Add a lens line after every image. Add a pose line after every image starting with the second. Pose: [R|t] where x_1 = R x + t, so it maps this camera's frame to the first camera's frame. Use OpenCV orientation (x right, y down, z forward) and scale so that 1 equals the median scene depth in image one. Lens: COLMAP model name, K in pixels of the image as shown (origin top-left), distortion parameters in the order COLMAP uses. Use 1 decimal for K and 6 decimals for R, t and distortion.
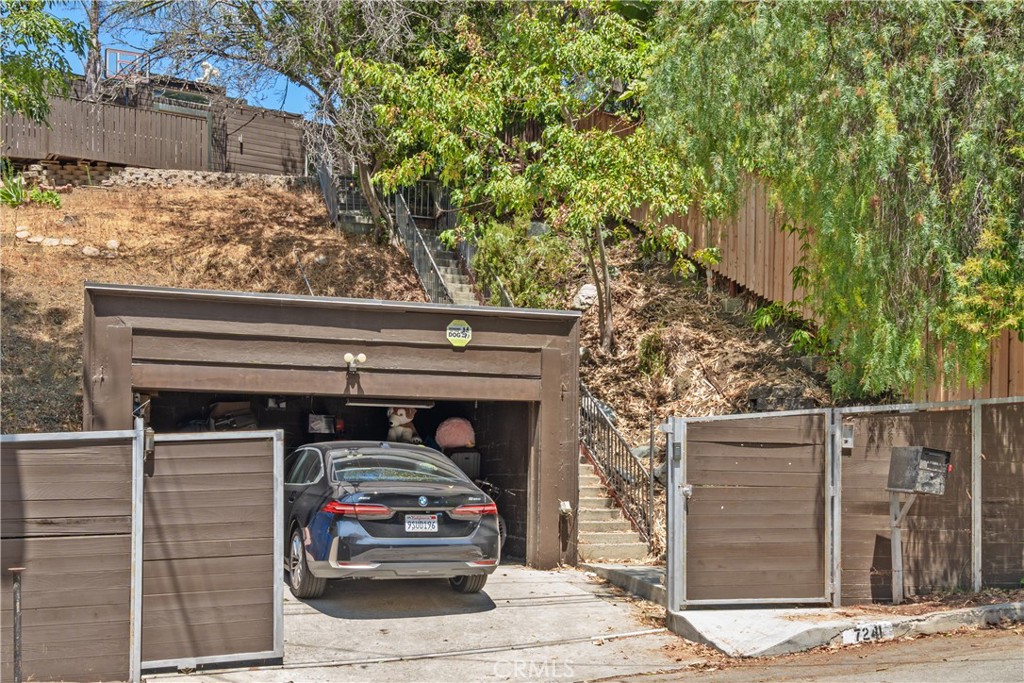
lens RADIAL K [[1164.6, 0, 511.8], [0, 1164.6, 342.2], [0, 0, 1]] dist [0.019590, 0.000000]
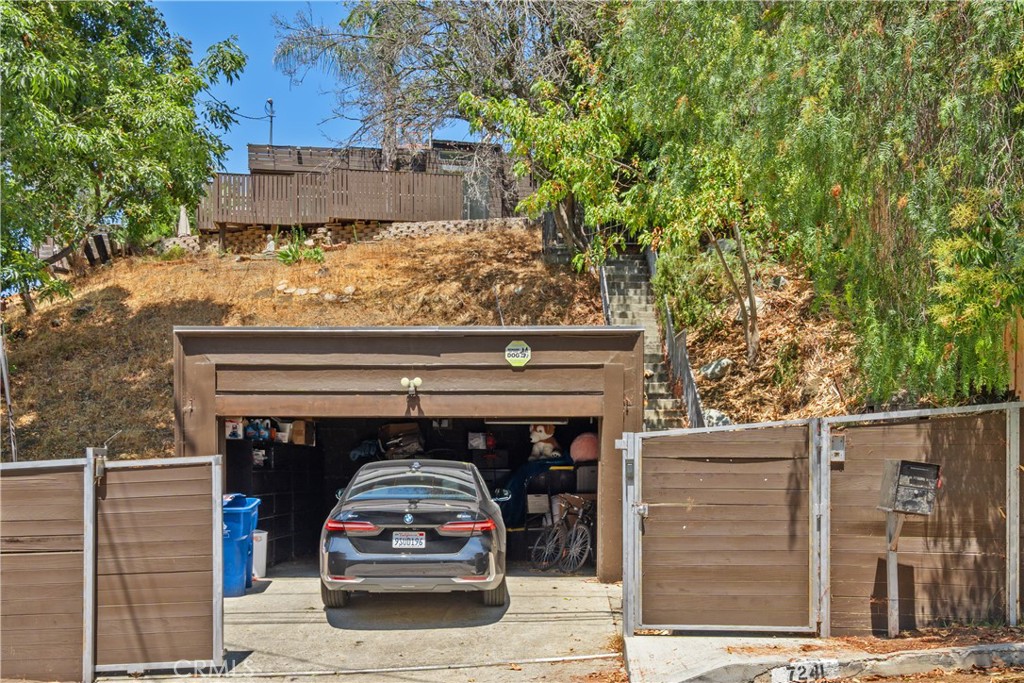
lens RADIAL K [[1027.6, 0, 513.7], [0, 1027.6, 381.0], [0, 0, 1]] dist [0.020611, 0.000000]
pose [[0.940021, -0.041277, -0.338611, 0.317760], [0.047716, 0.998804, 0.010709, 0.008145], [0.337764, -0.026224, 0.940866, 0.166718]]
